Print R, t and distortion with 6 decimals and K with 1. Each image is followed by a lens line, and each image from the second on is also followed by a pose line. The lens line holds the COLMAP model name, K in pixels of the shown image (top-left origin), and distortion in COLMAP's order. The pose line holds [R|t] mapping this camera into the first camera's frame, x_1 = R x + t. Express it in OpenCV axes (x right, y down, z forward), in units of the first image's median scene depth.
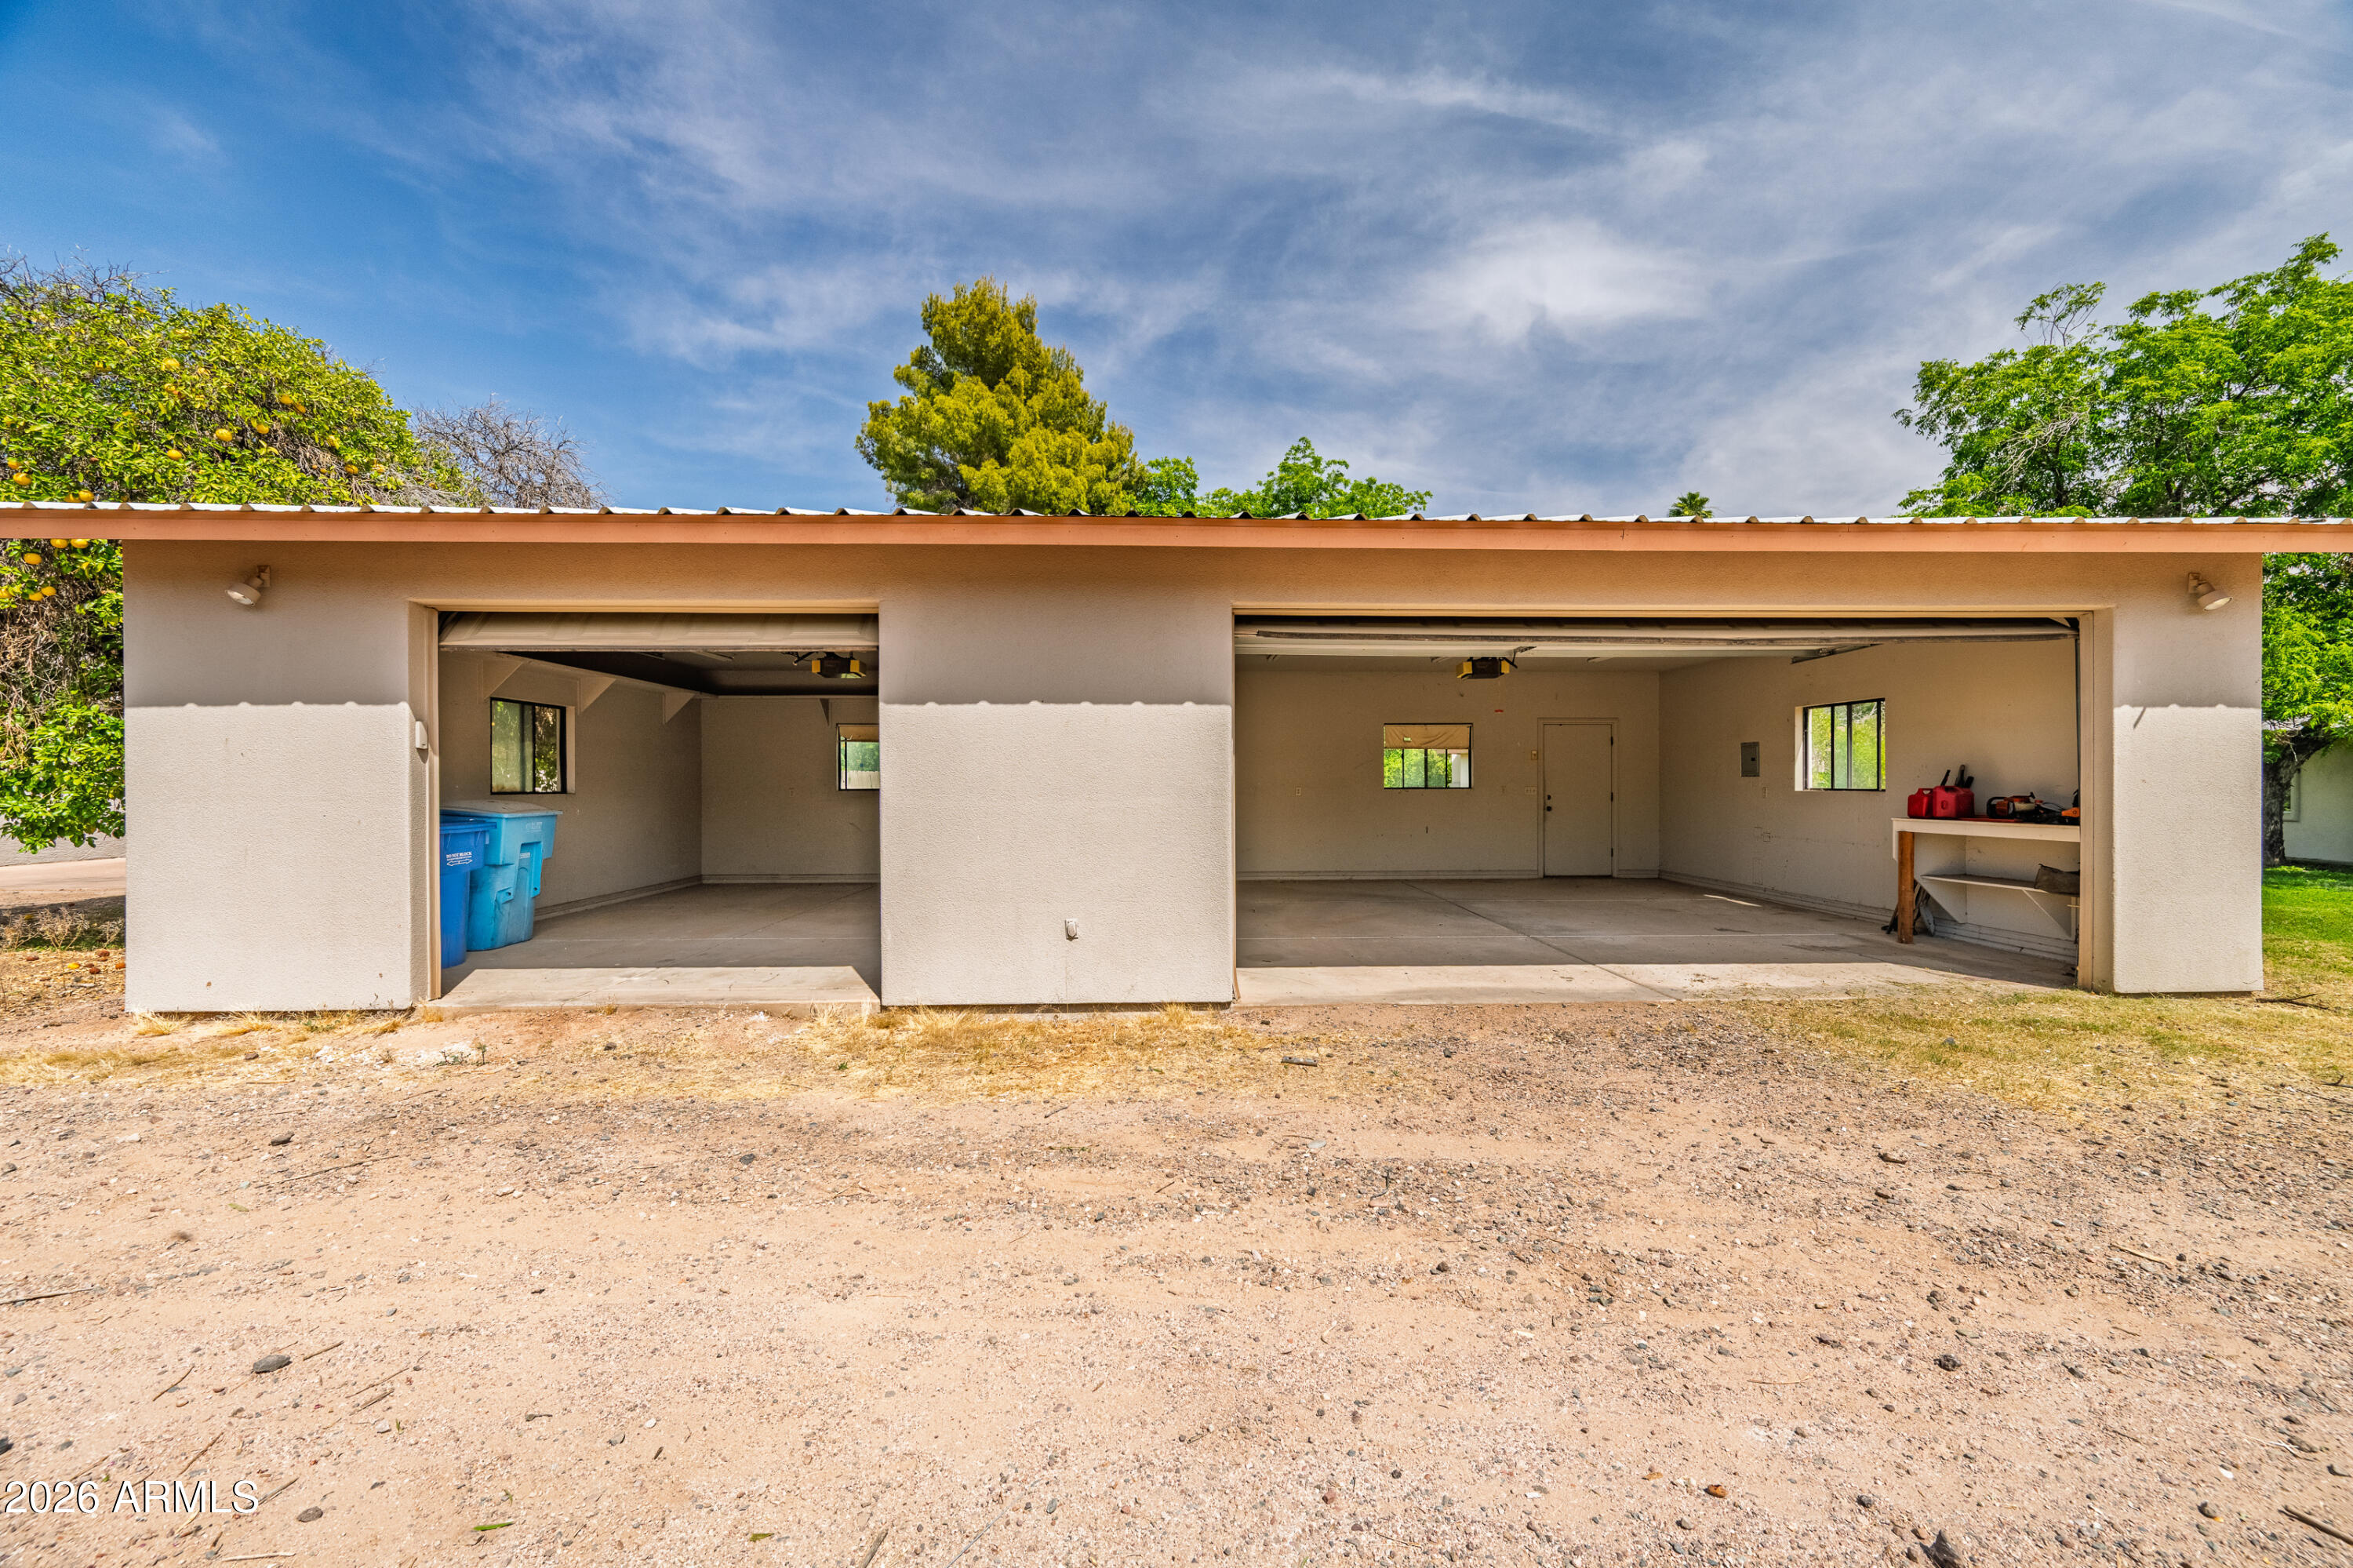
lens RADIAL K [[919.4, 0, 1162.2], [0, 919.4, 800.4], [0, 0, 1]] dist [0.004179, -0.000717]
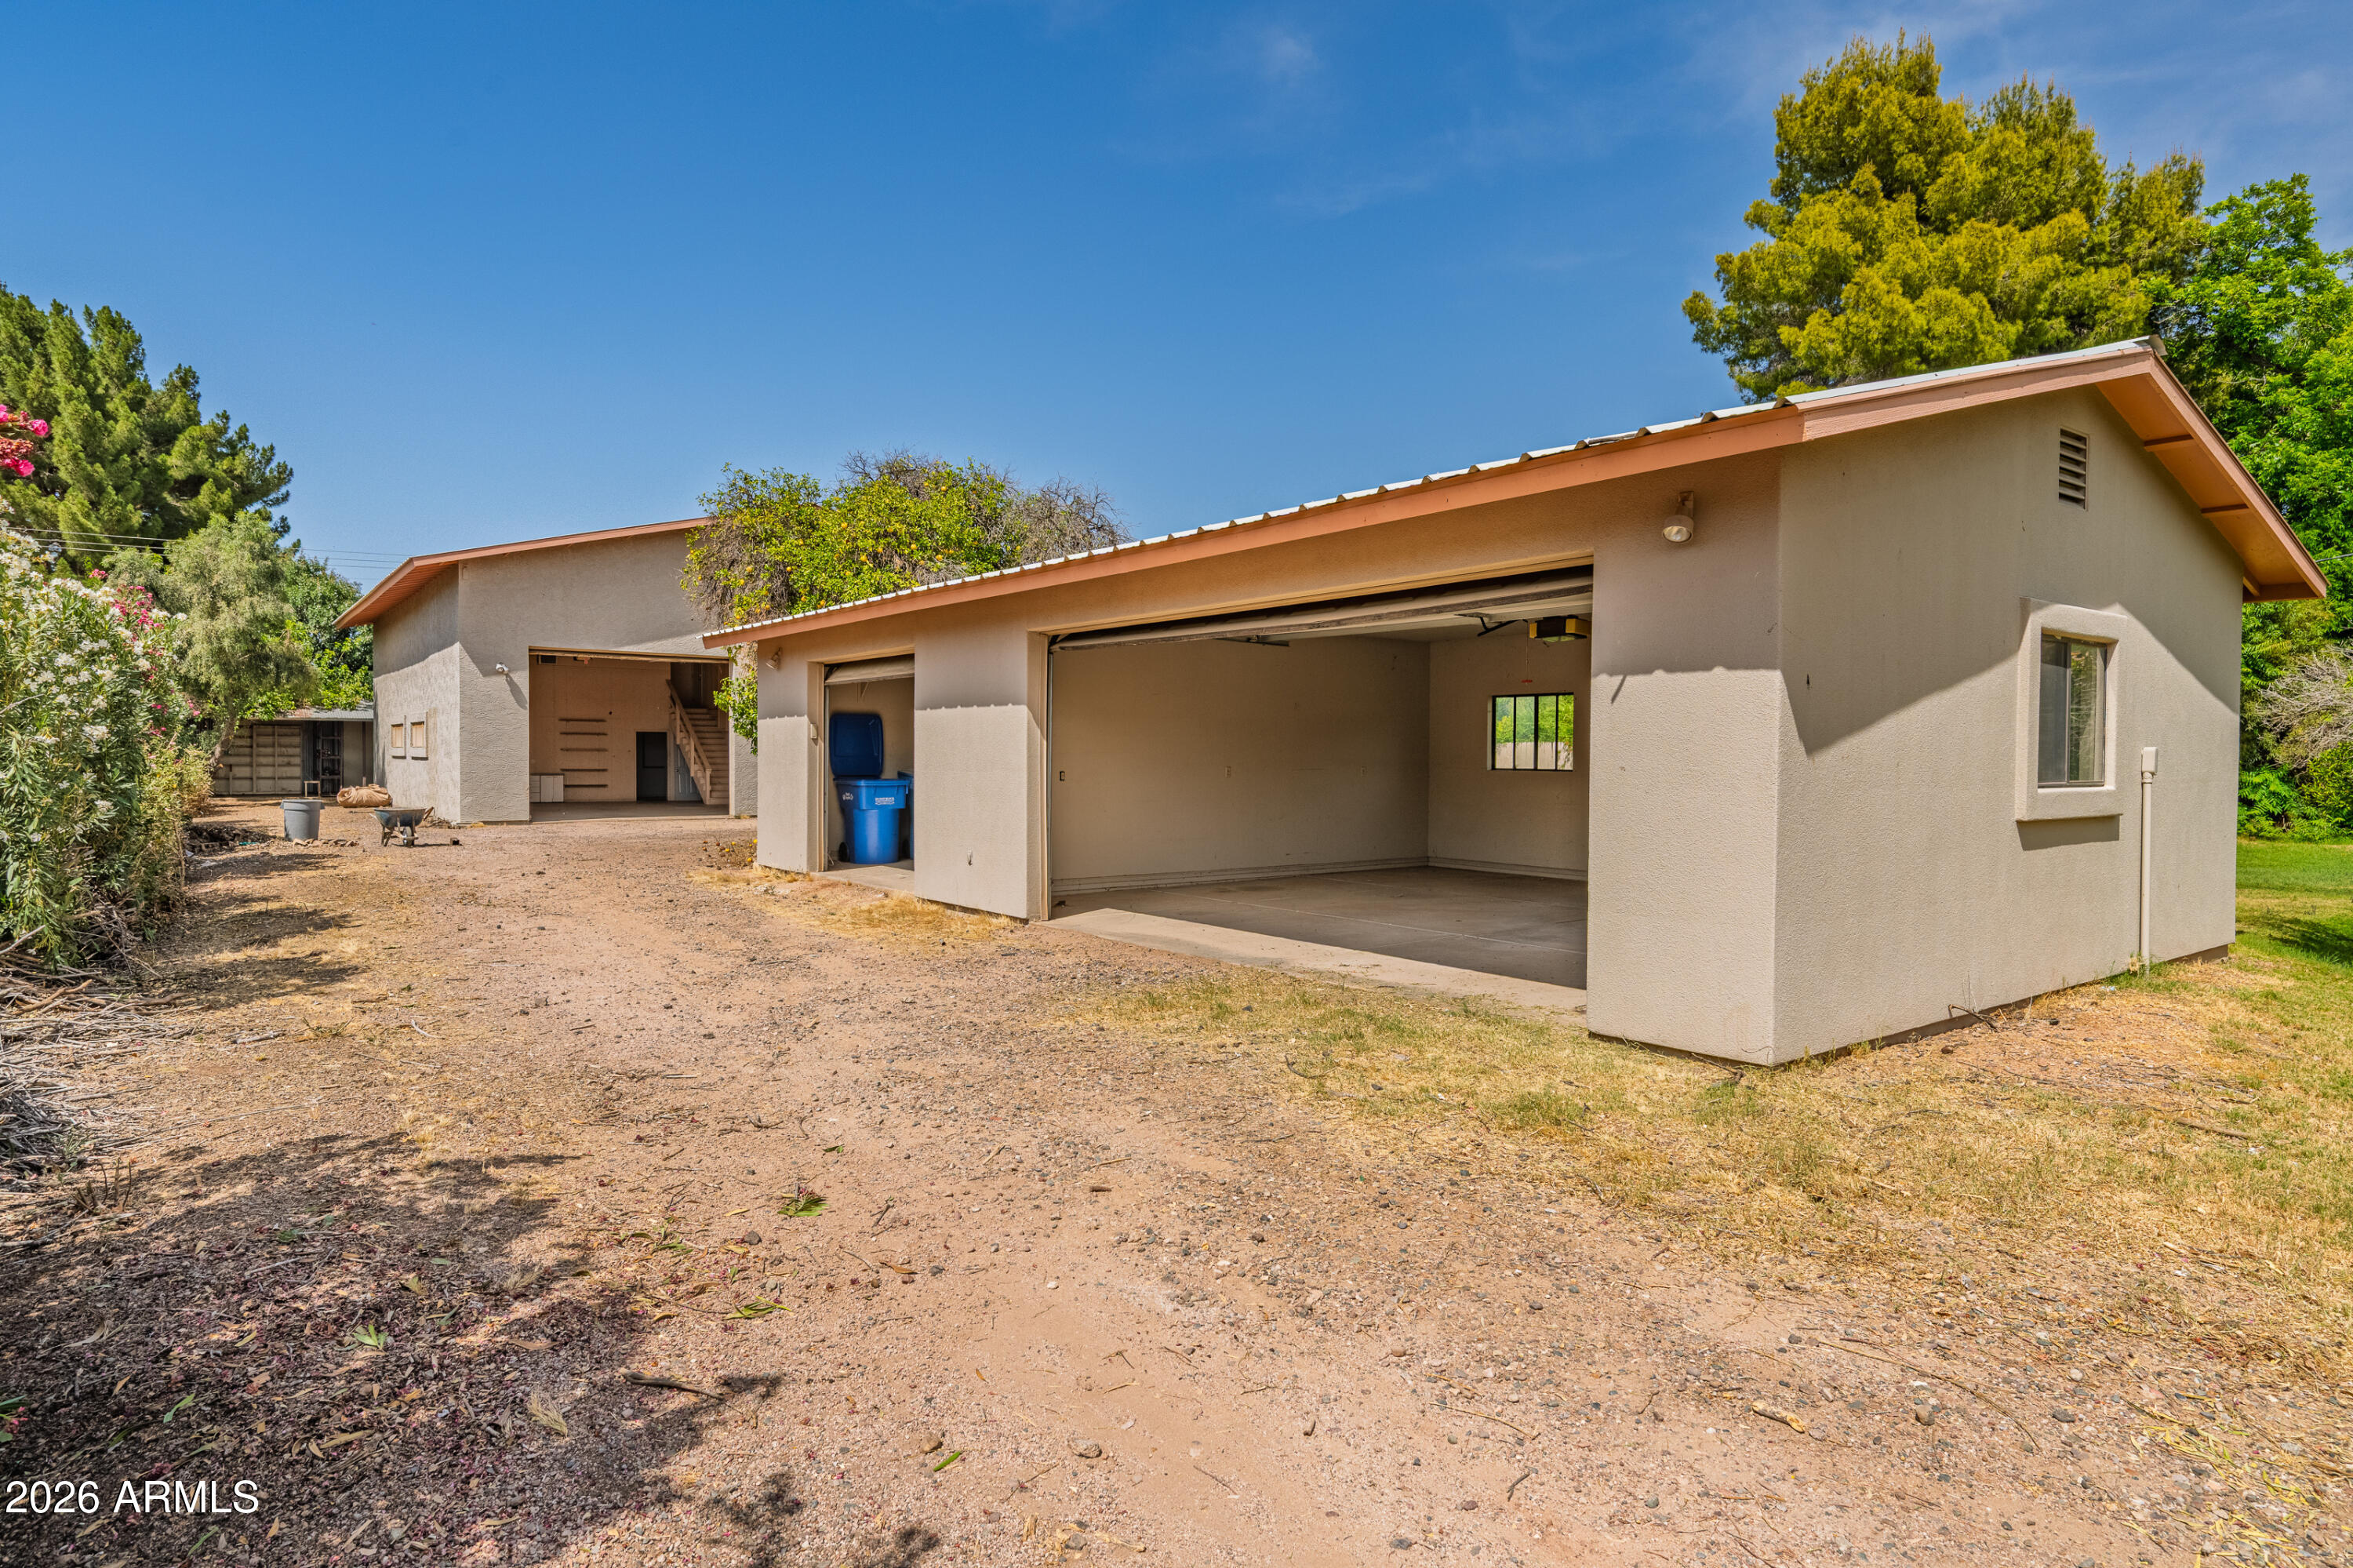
lens RADIAL K [[1314.6, 0, 1169.5], [0, 1314.6, 769.6], [0, 0, 1]] dist [-0.003131, -0.001610]
pose [[0.581233, 0.013967, -0.813618, 0.842817], [-0.024077, 0.999710, -0.000038, -0.005033], [0.813381, 0.019611, 0.581401, 0.013310]]
